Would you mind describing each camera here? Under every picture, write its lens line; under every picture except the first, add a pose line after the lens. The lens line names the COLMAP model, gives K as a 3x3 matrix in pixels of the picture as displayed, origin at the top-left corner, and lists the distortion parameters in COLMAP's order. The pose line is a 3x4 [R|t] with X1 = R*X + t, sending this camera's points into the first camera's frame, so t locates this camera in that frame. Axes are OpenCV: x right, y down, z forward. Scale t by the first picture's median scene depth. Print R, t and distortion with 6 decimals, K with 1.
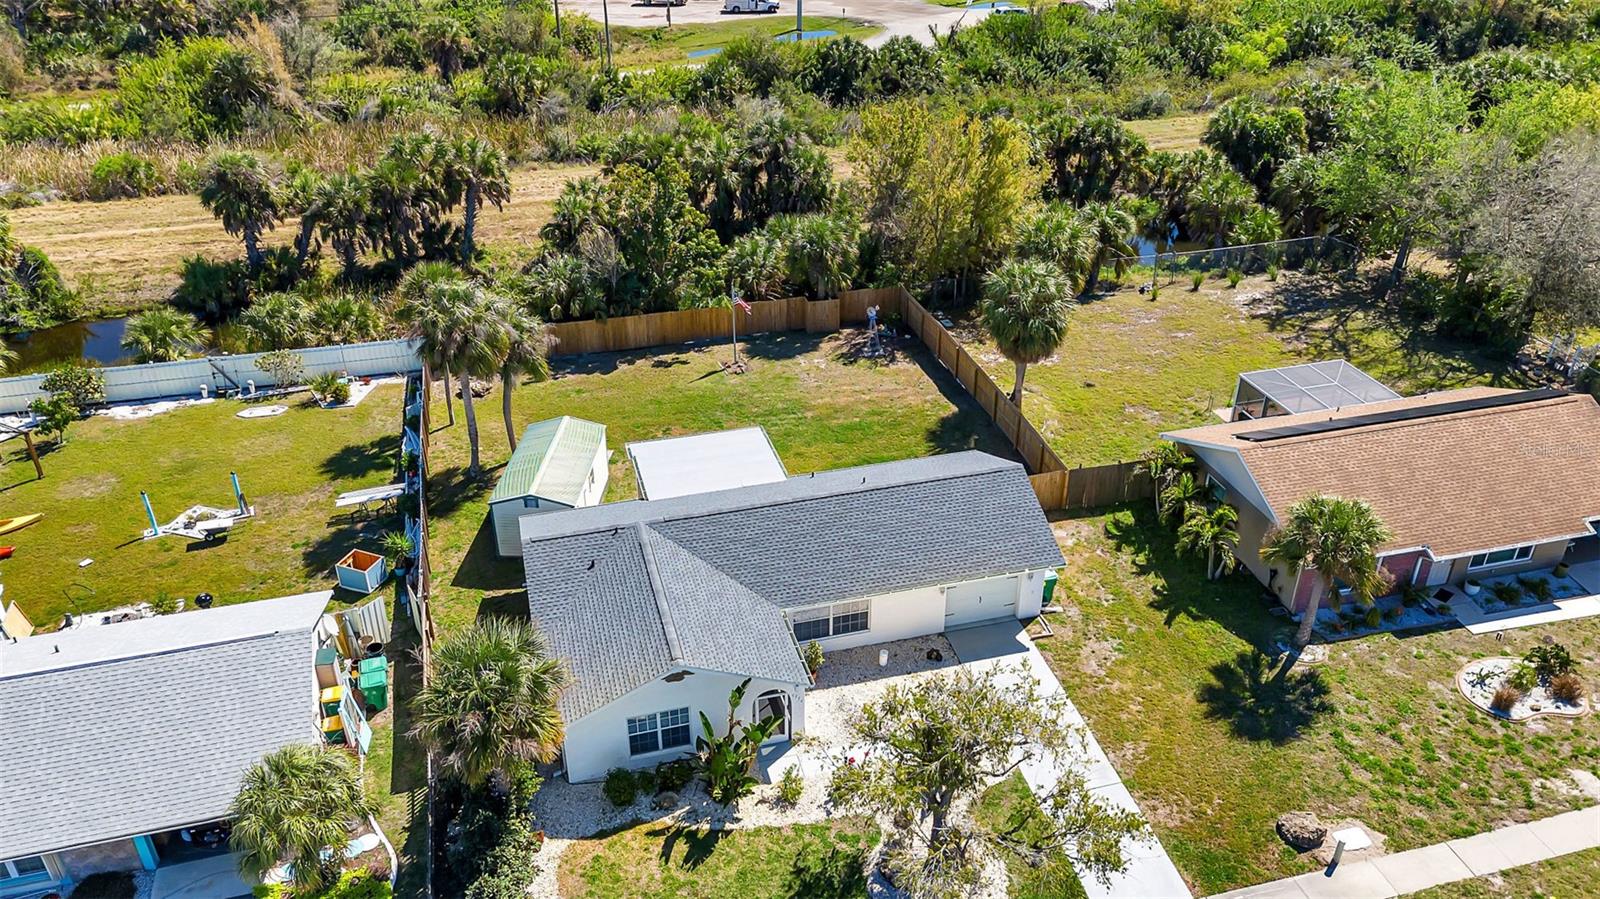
lens RADIAL K [[1199.8, 0, 804.5], [0, 1199.8, 452.6], [0, 0, 1]] dist [0.090737, -0.084406]
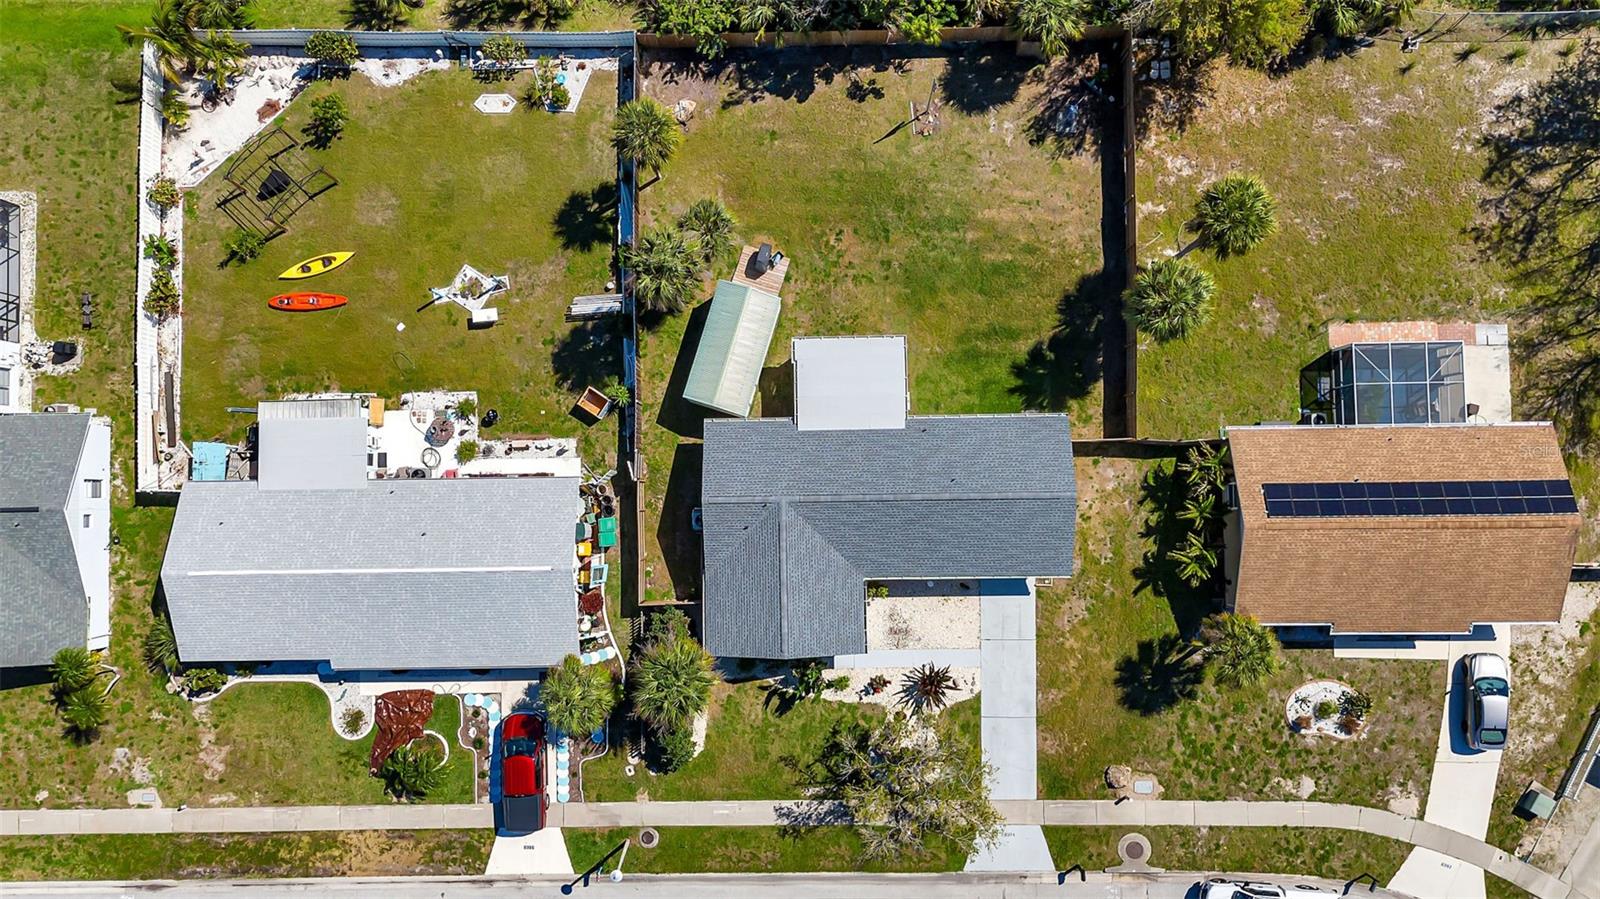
lens RADIAL K [[1199.8, 0, 804.5], [0, 1199.8, 452.6], [0, 0, 1]] dist [0.090737, -0.084406]
pose [[0.967836, 0.250908, -0.018405, -0.087028], [-0.119711, 0.523637, 0.843489, -1.009032], [0.221276, -0.814156, 0.536831, 0.251637]]
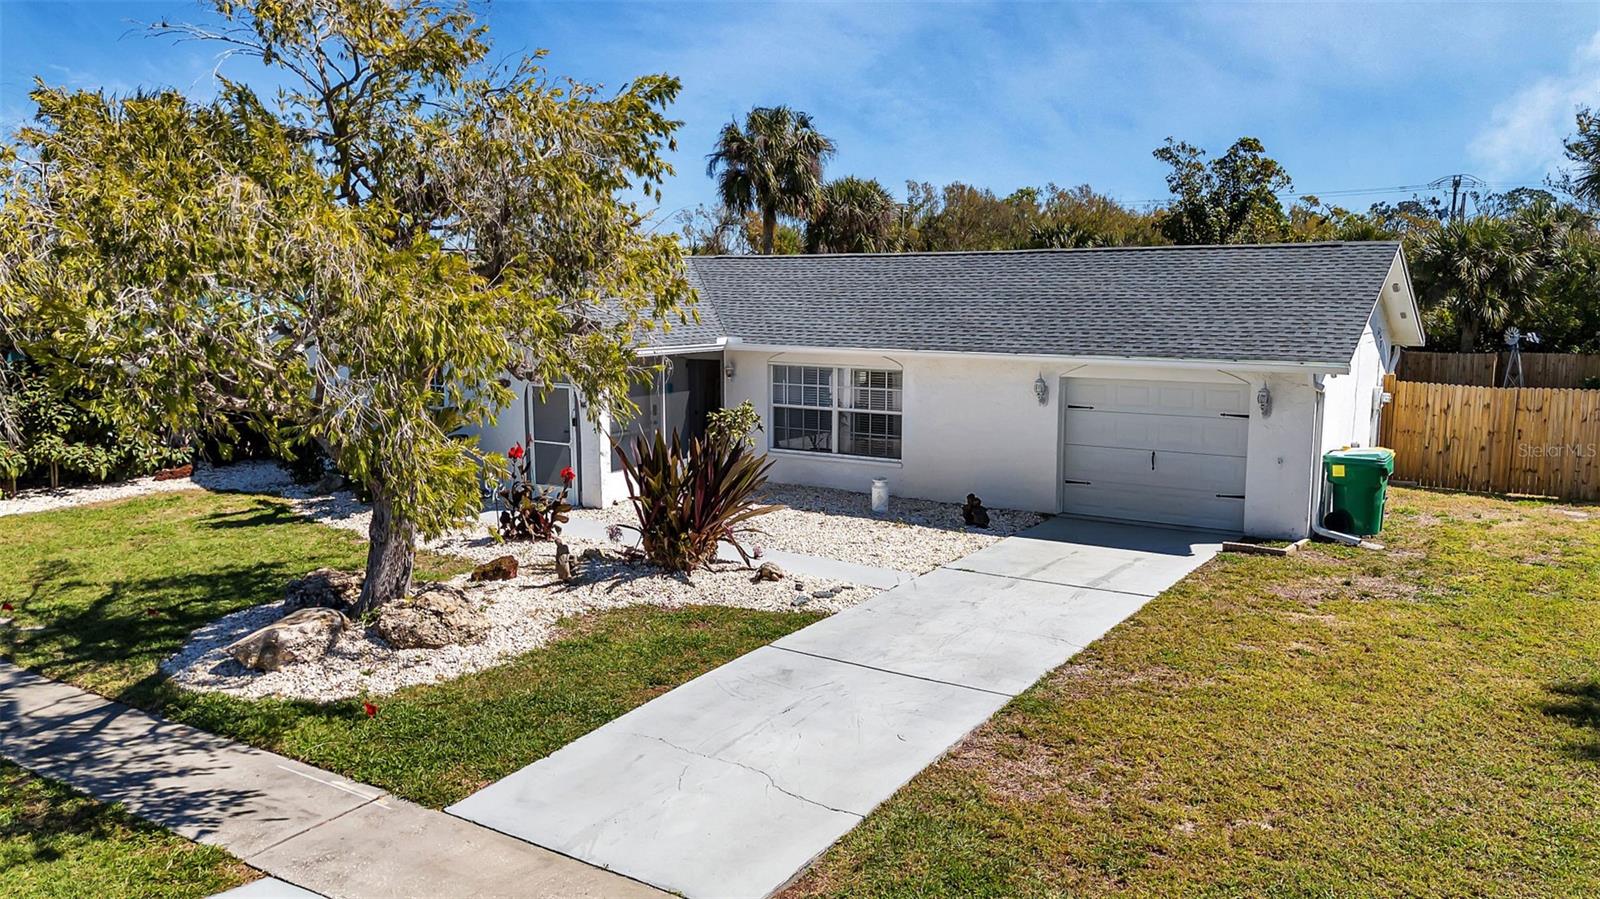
lens RADIAL K [[1199.8, 0, 804.5], [0, 1199.8, 452.6], [0, 0, 1]] dist [0.090737, -0.084406]
pose [[0.666133, 0.103938, -0.738555, 0.342023], [-0.380394, 0.899112, -0.216559, 0.234185], [0.641535, 0.425199, 0.638465, 0.580502]]
